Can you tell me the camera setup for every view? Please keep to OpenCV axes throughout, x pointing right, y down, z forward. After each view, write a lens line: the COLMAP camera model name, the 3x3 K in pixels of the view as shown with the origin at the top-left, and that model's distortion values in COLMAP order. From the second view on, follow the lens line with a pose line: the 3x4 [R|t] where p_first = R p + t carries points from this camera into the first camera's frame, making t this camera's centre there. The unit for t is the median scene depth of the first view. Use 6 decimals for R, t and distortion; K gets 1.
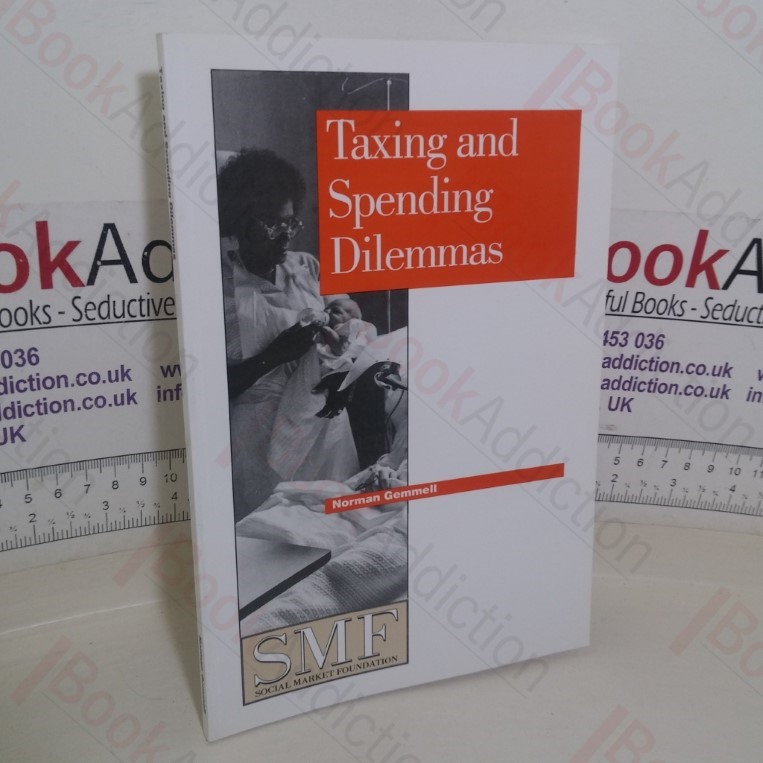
lens RADIAL K [[881.1, 0, 380.7], [0, 881.1, 361.4], [0, 0, 1]] dist [-0.000744, 0.000000]
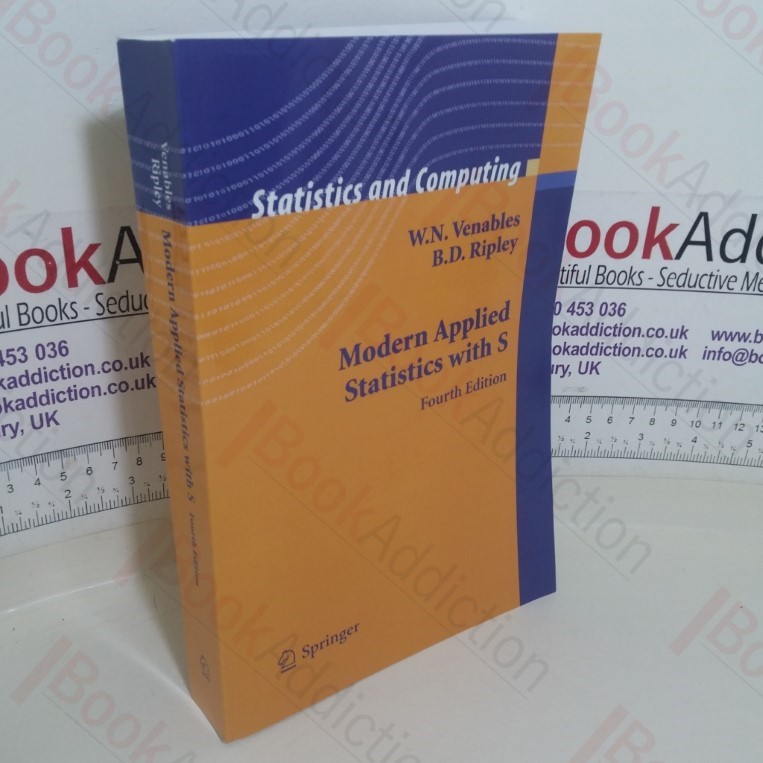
lens RADIAL K [[881.1, 0, 372.0], [0, 881.1, 370.0], [0, 0, 1]] dist [-0.000744, 0.000000]
pose [[0.998745, -0.049536, 0.007425, -0.009375], [0.049375, 0.998571, 0.020450, 0.016051], [-0.008427, -0.020058, 0.999763, -0.111011]]
